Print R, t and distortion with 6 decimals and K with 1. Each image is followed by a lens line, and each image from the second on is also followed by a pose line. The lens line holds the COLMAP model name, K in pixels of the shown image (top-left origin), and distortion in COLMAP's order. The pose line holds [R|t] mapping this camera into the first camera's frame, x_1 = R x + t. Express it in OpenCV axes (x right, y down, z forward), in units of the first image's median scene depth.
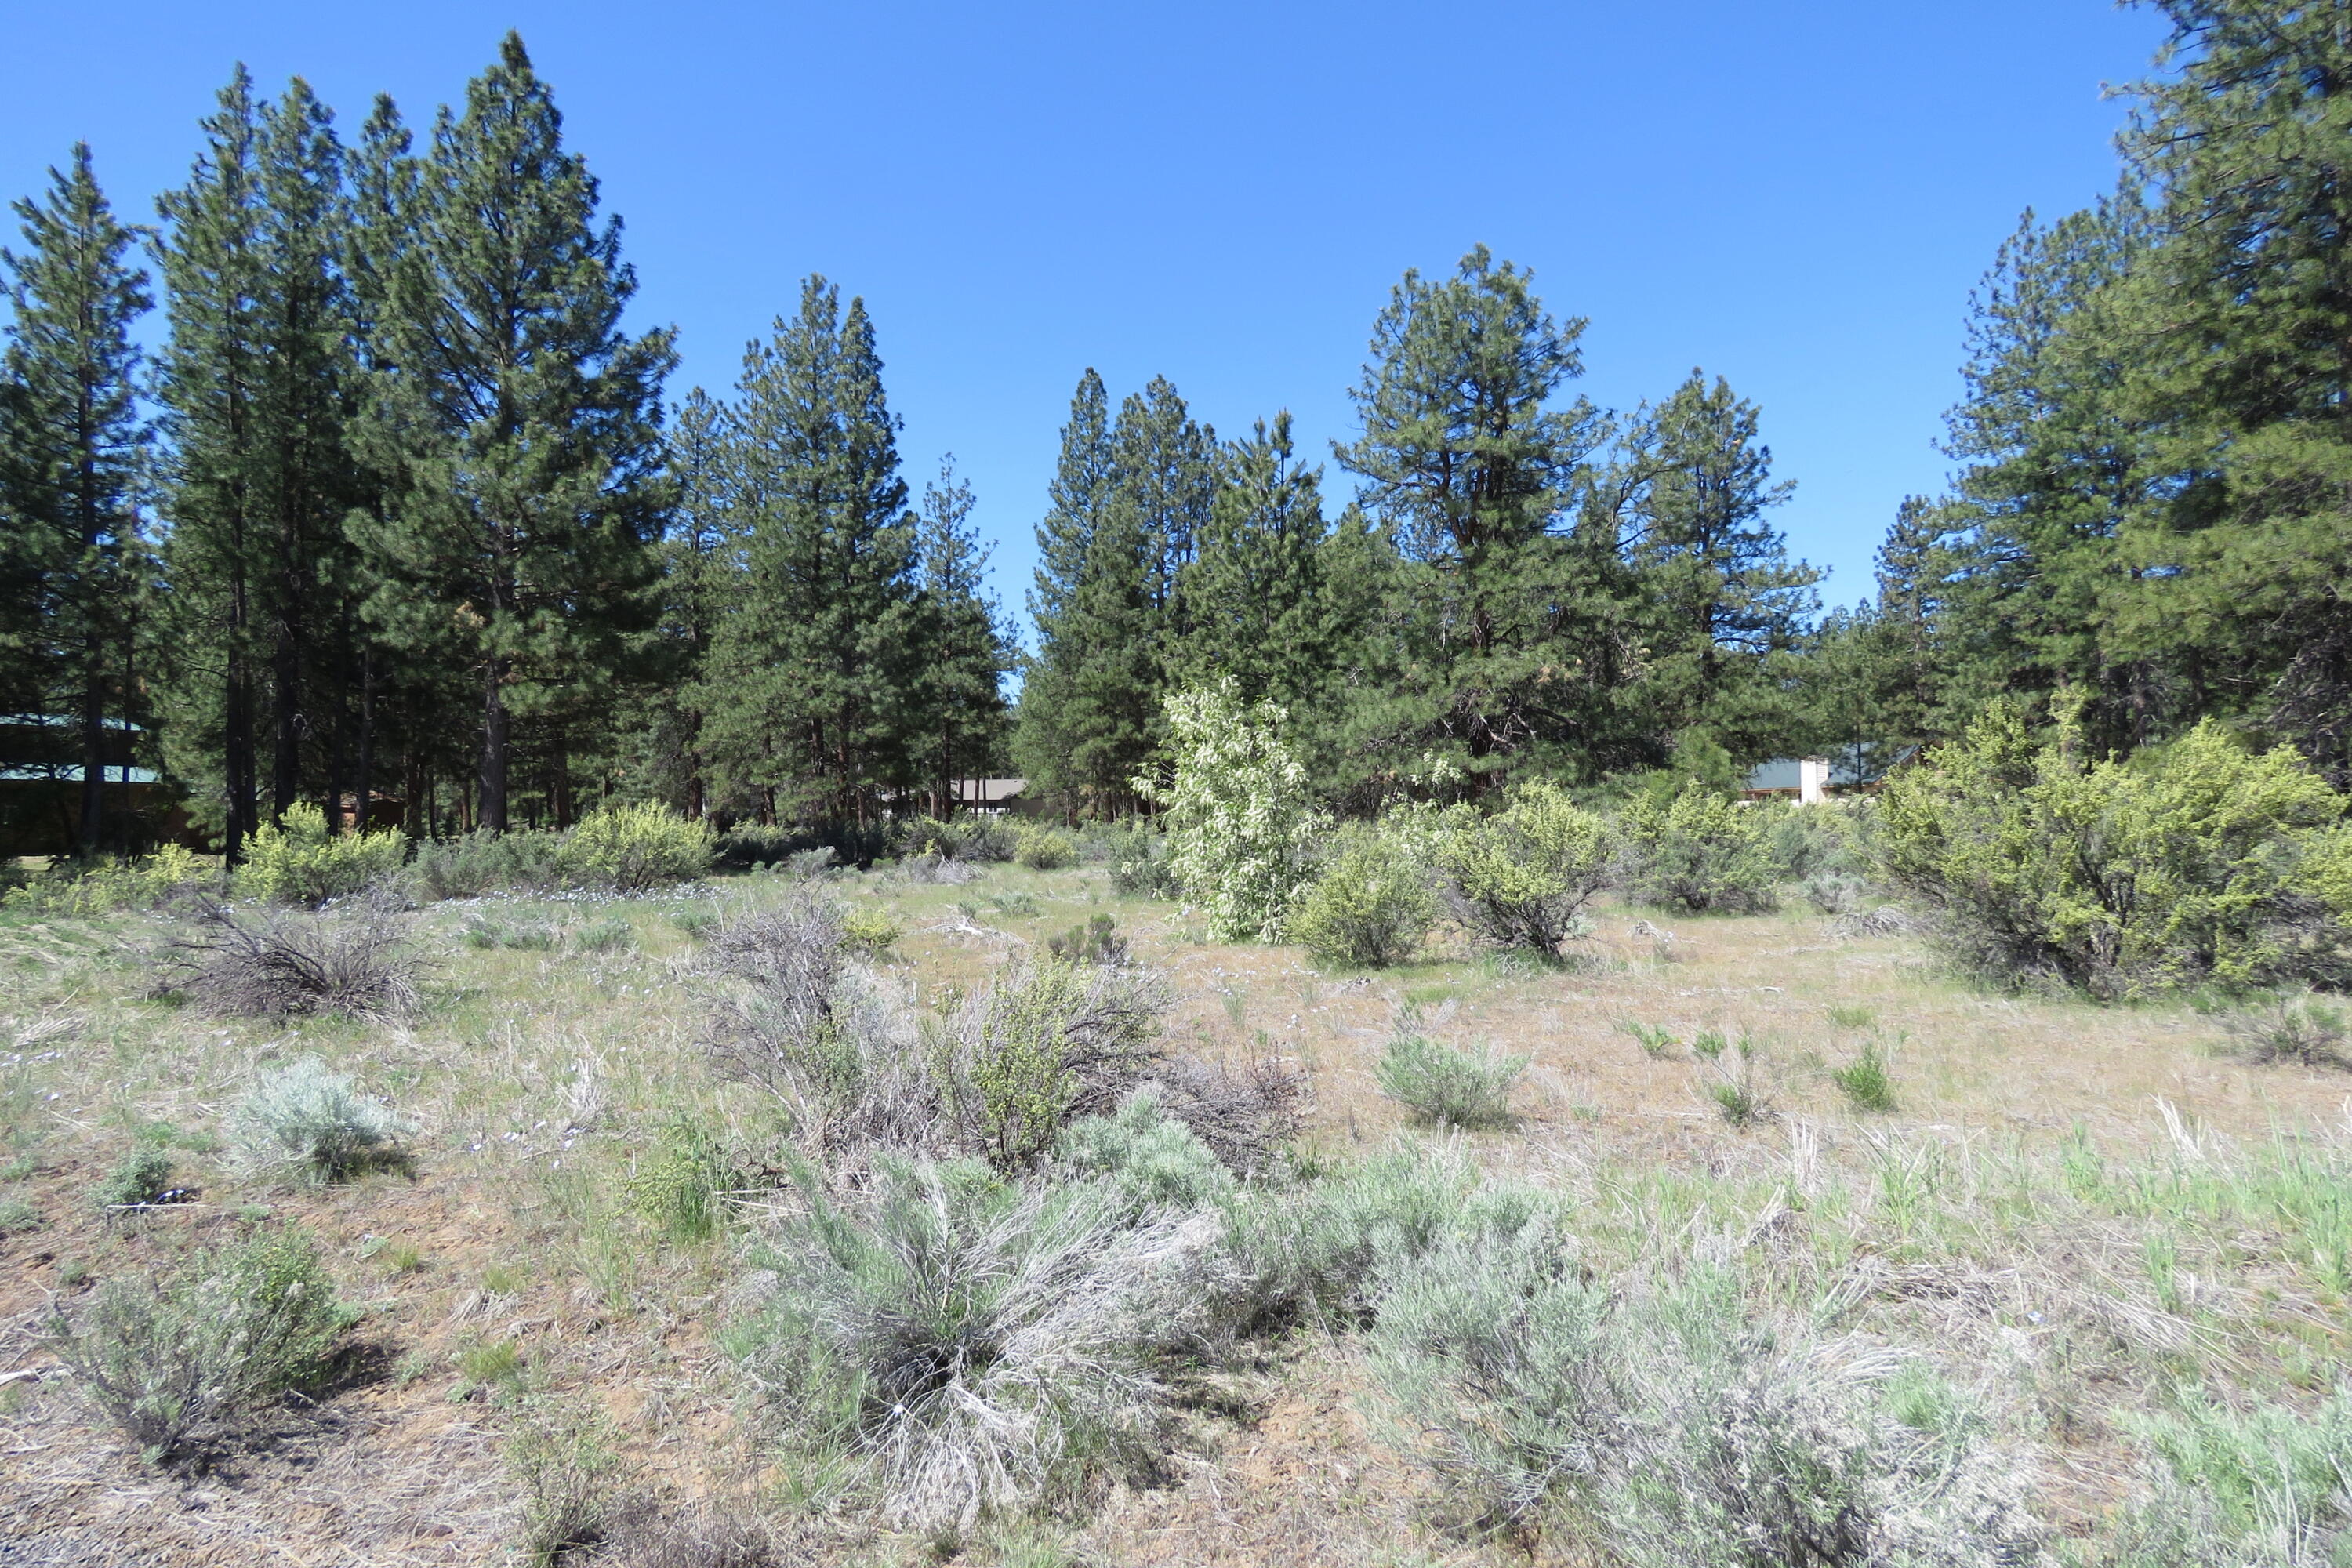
lens RADIAL K [[1494.2, 0, 1174.3], [0, 1494.2, 782.0], [0, 0, 1]] dist [0.003070, -0.006573]
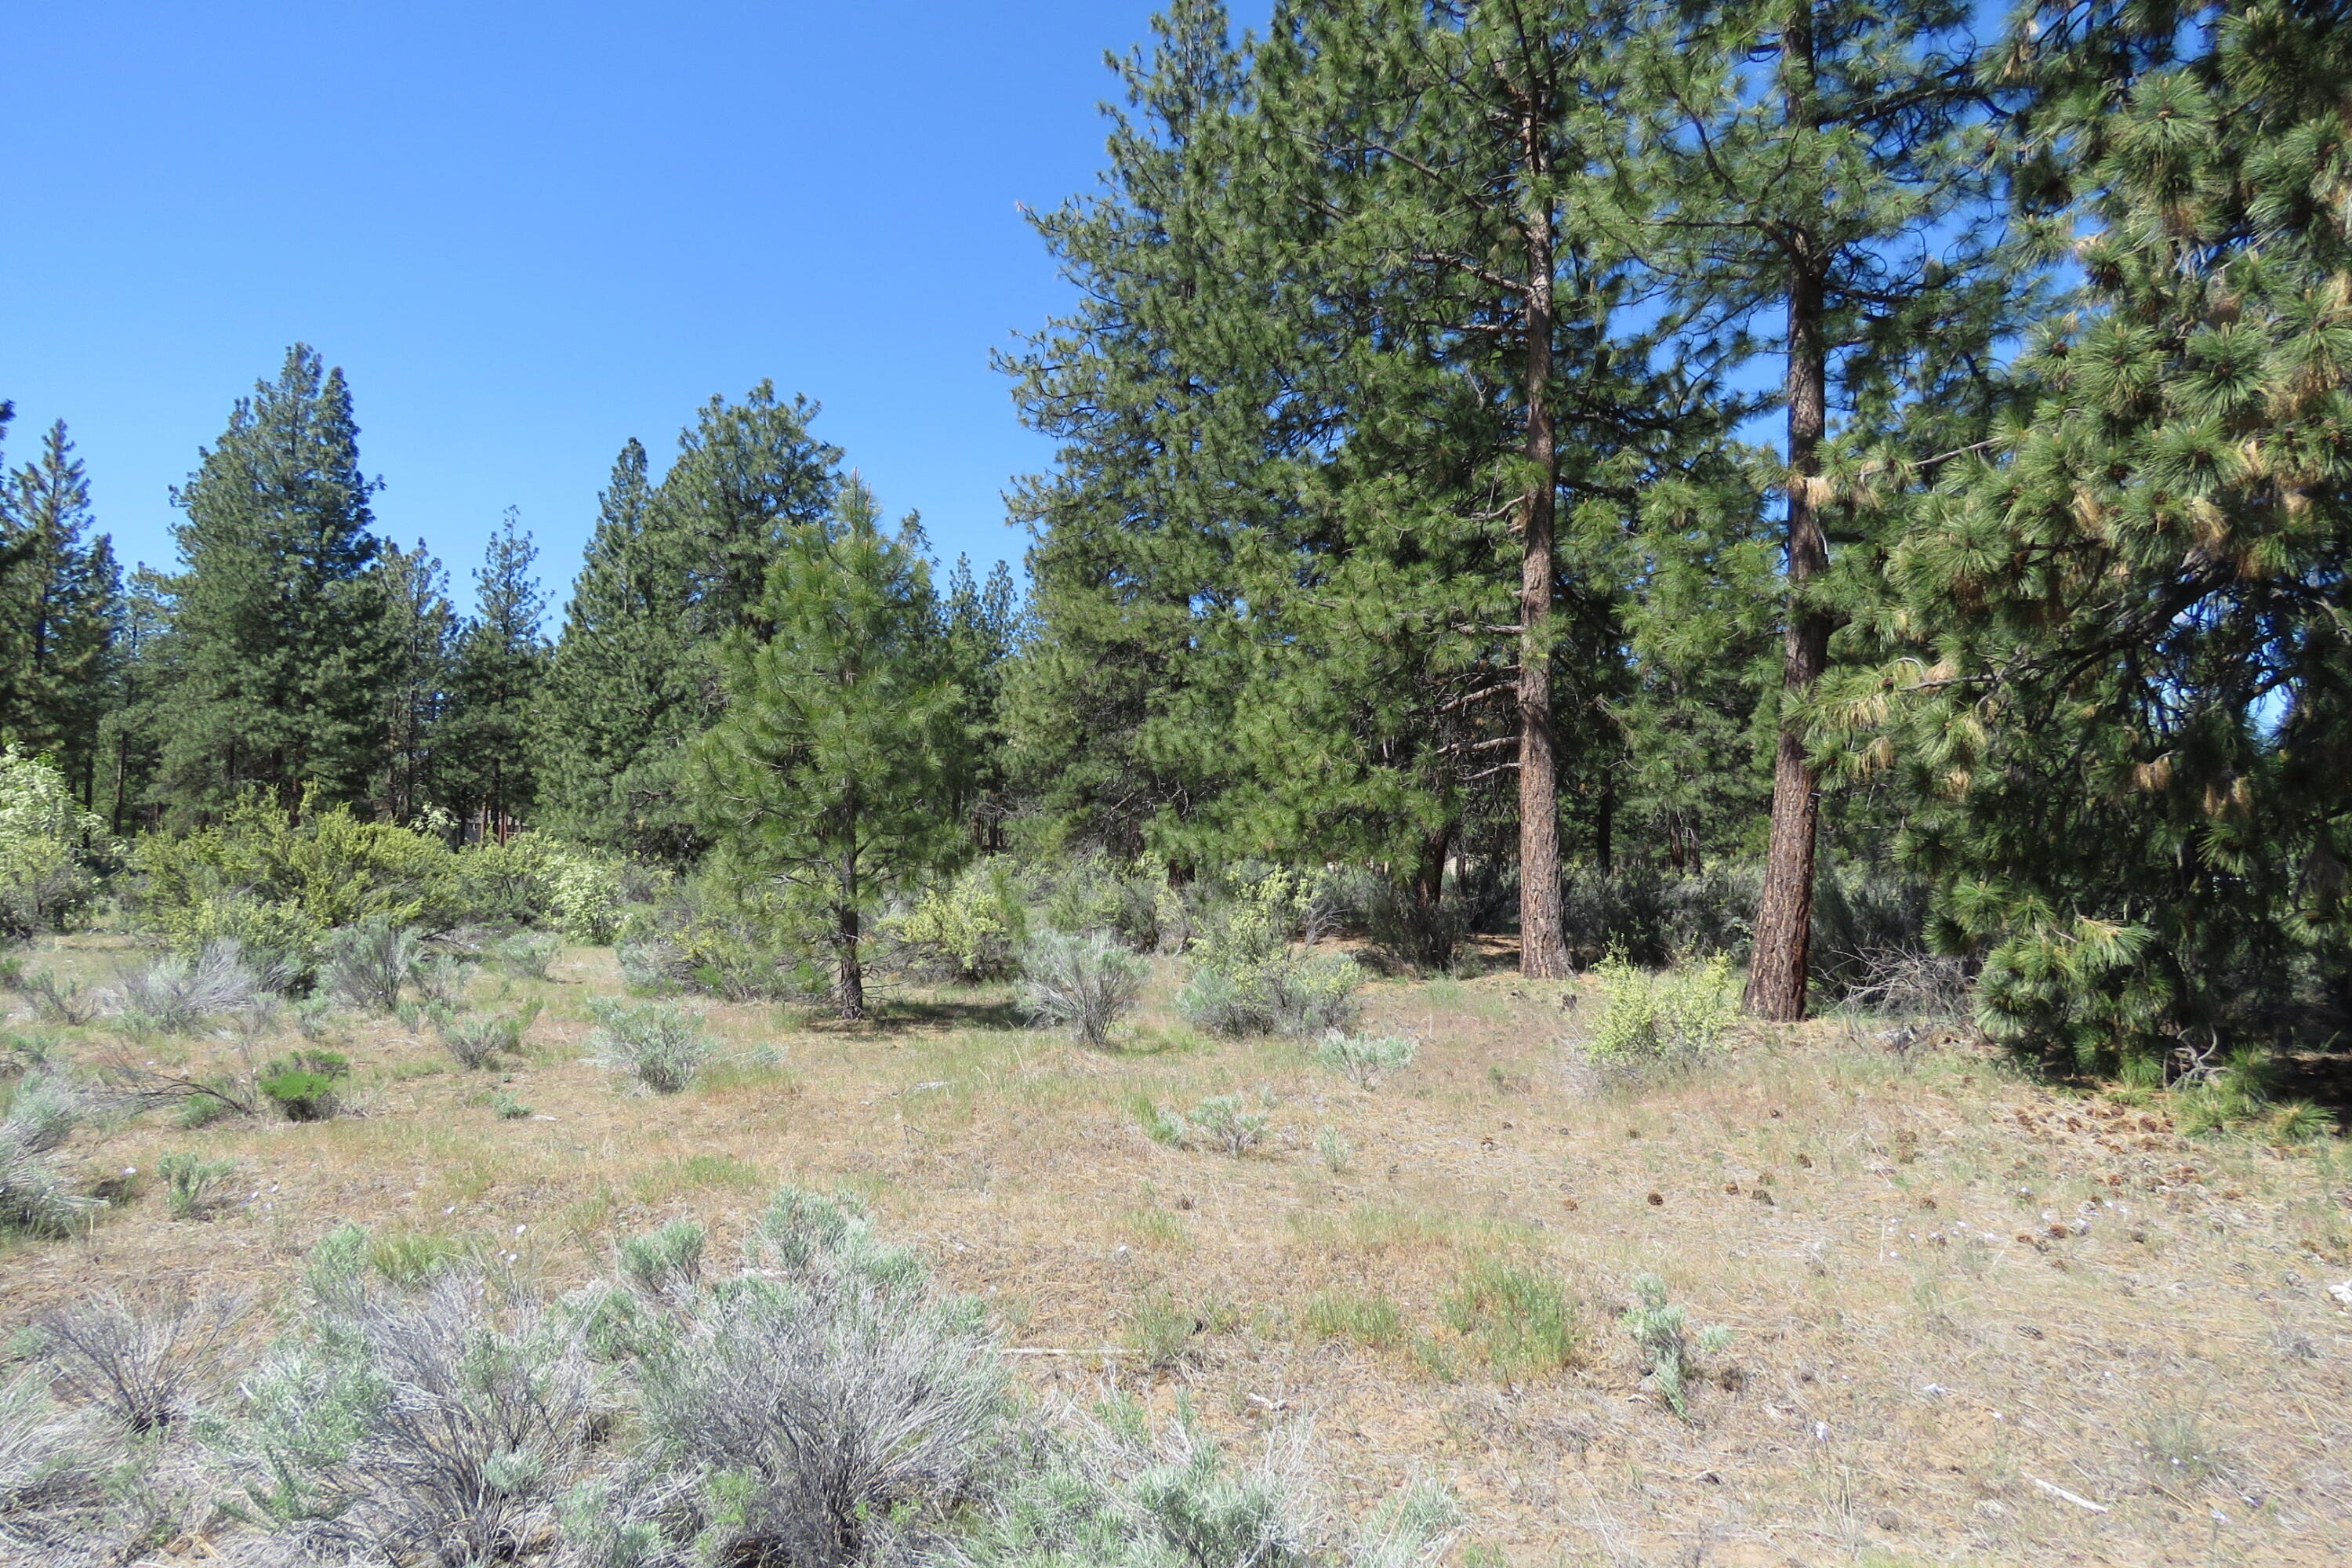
lens RADIAL K [[1494.2, 0, 1177.1], [0, 1494.2, 780.5], [0, 0, 1]] dist [0.003070, -0.006573]
pose [[0.991036, 0.038502, 0.127930, 0.266049], [-0.034074, 0.998748, -0.036623, -0.004604], [-0.129179, 0.031935, 0.991107, -0.147528]]
